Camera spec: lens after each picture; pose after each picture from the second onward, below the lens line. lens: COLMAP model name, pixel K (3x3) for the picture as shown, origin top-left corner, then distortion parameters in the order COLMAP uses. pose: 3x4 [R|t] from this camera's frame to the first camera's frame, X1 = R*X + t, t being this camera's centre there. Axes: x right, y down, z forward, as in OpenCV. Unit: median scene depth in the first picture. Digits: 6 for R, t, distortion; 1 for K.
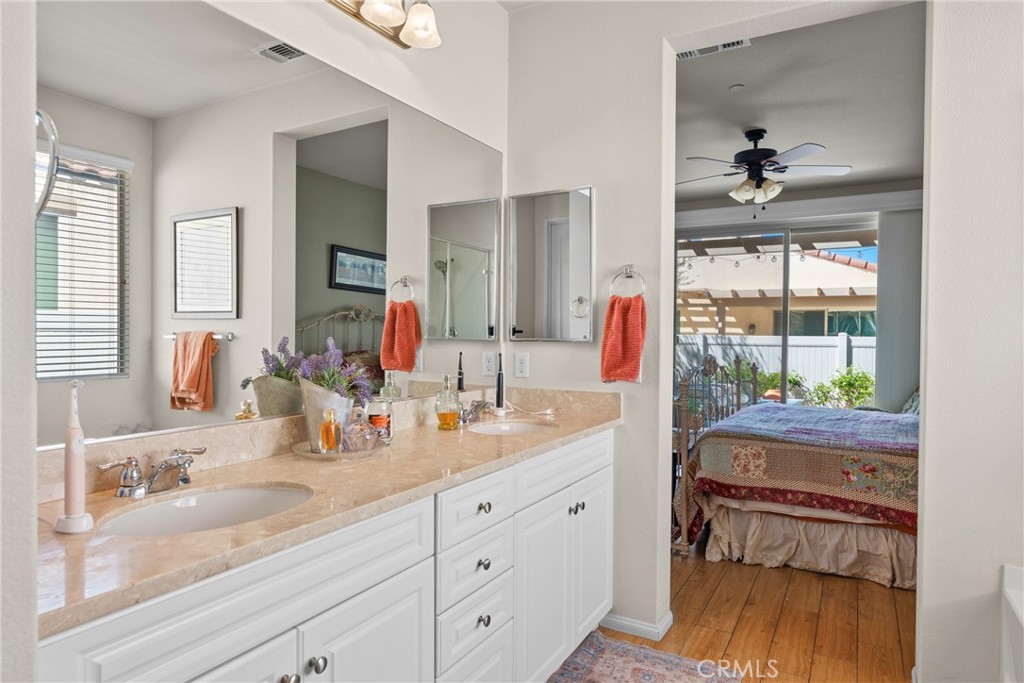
lens RADIAL K [[607.7, 0, 512.0], [0, 607.7, 342.3], [0, 0, 1]] dist [-0.001078, 0.003604]
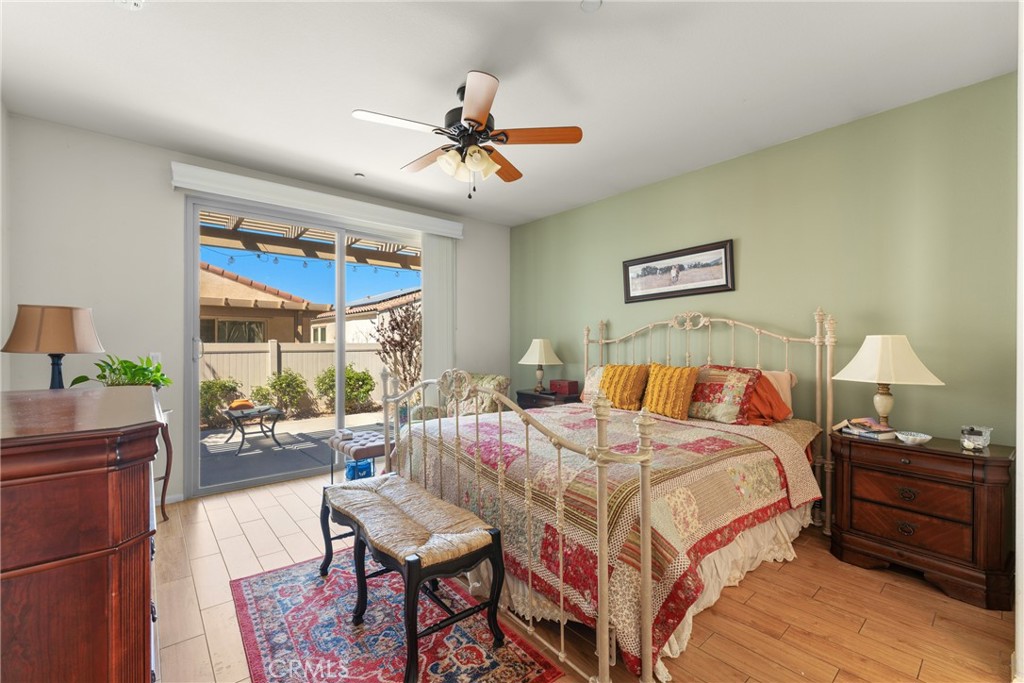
lens RADIAL K [[433.9, 0, 513.2], [0, 433.9, 344.7], [0, 0, 1]] dist [-0.001541, -0.000927]
pose [[0.343256, -0.014157, 0.939135, -0.173549], [0.018323, 0.999797, 0.008375, -0.015182], [-0.939063, 0.014333, 0.343446, 1.000203]]
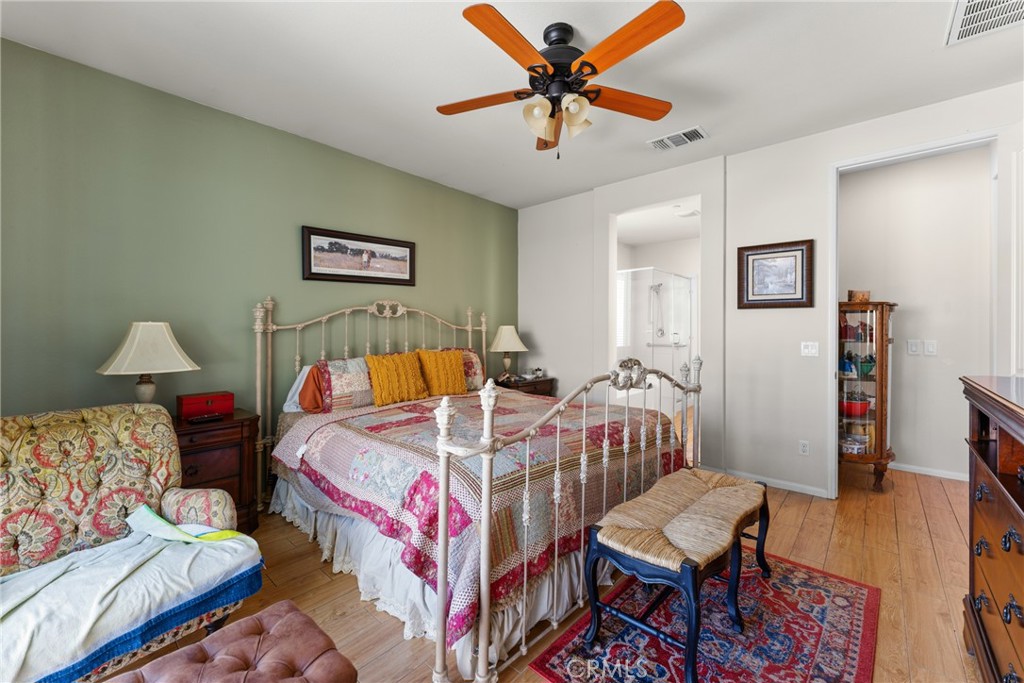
lens RADIAL K [[410.0, 0, 508.1], [0, 410.0, 332.6], [0, 0, 1]] dist [-0.006192, 0.000620]
pose [[-0.974982, -0.017385, 0.221602, 0.470553], [-0.011525, 0.999550, 0.027711, -0.028798], [-0.221984, 0.024464, -0.974743, 1.958307]]
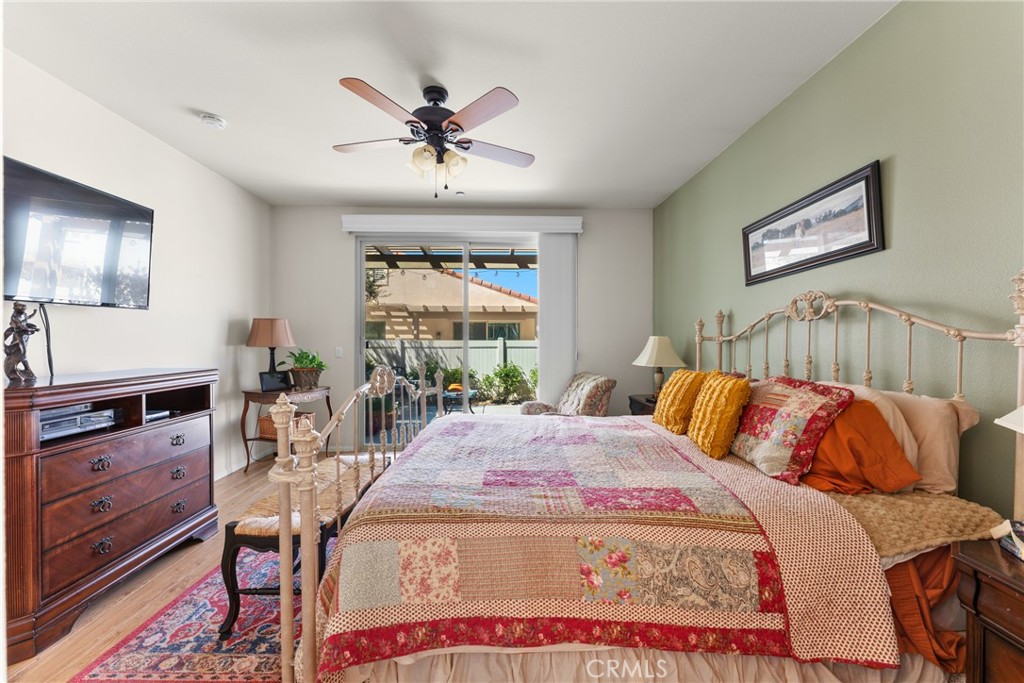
lens RADIAL K [[410.0, 0, 505.6], [0, 410.0, 342.2], [0, 0, 1]] dist [-0.006192, 0.000620]
pose [[0.859504, -0.012560, 0.510974, 0.260463], [0.016426, 0.999860, -0.003052, -0.006160], [-0.510865, 0.011016, 0.859591, 0.639398]]
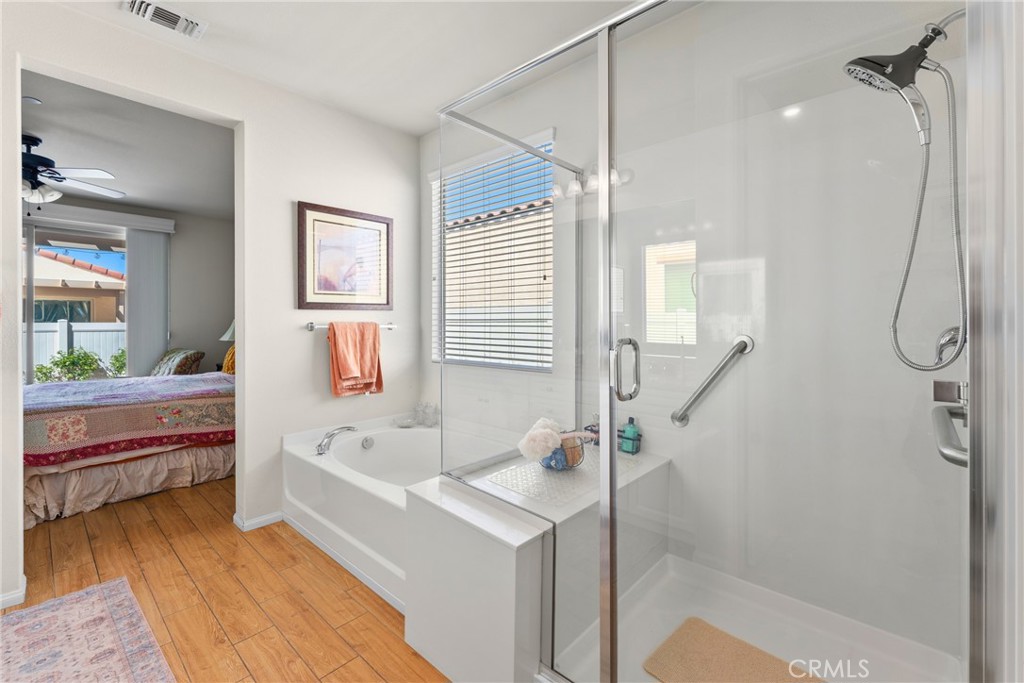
lens RADIAL K [[433.9, 0, 513.9], [0, 433.9, 321.3], [0, 0, 1]] dist [-0.001541, -0.000927]
pose [[0.212044, -0.008264, 0.977225, -0.241836], [0.017969, 0.999828, 0.004556, -0.001326], [-0.977095, 0.016594, 0.212157, -0.027194]]
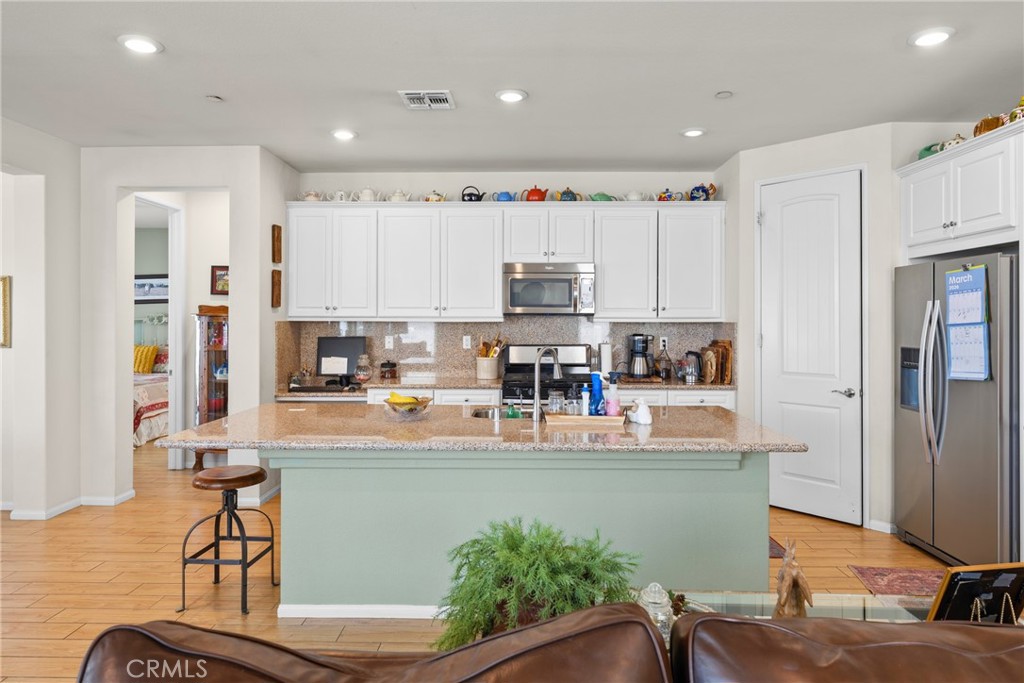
lens RADIAL K [[607.7, 0, 497.3], [0, 607.7, 313.8], [0, 0, 1]] dist [-0.001078, 0.003604]
pose [[-0.473266, 0.002518, 0.880916, -1.966461], [0.008011, 0.999967, 0.001446, -0.072090], [-0.880883, 0.007741, -0.473270, 0.901910]]
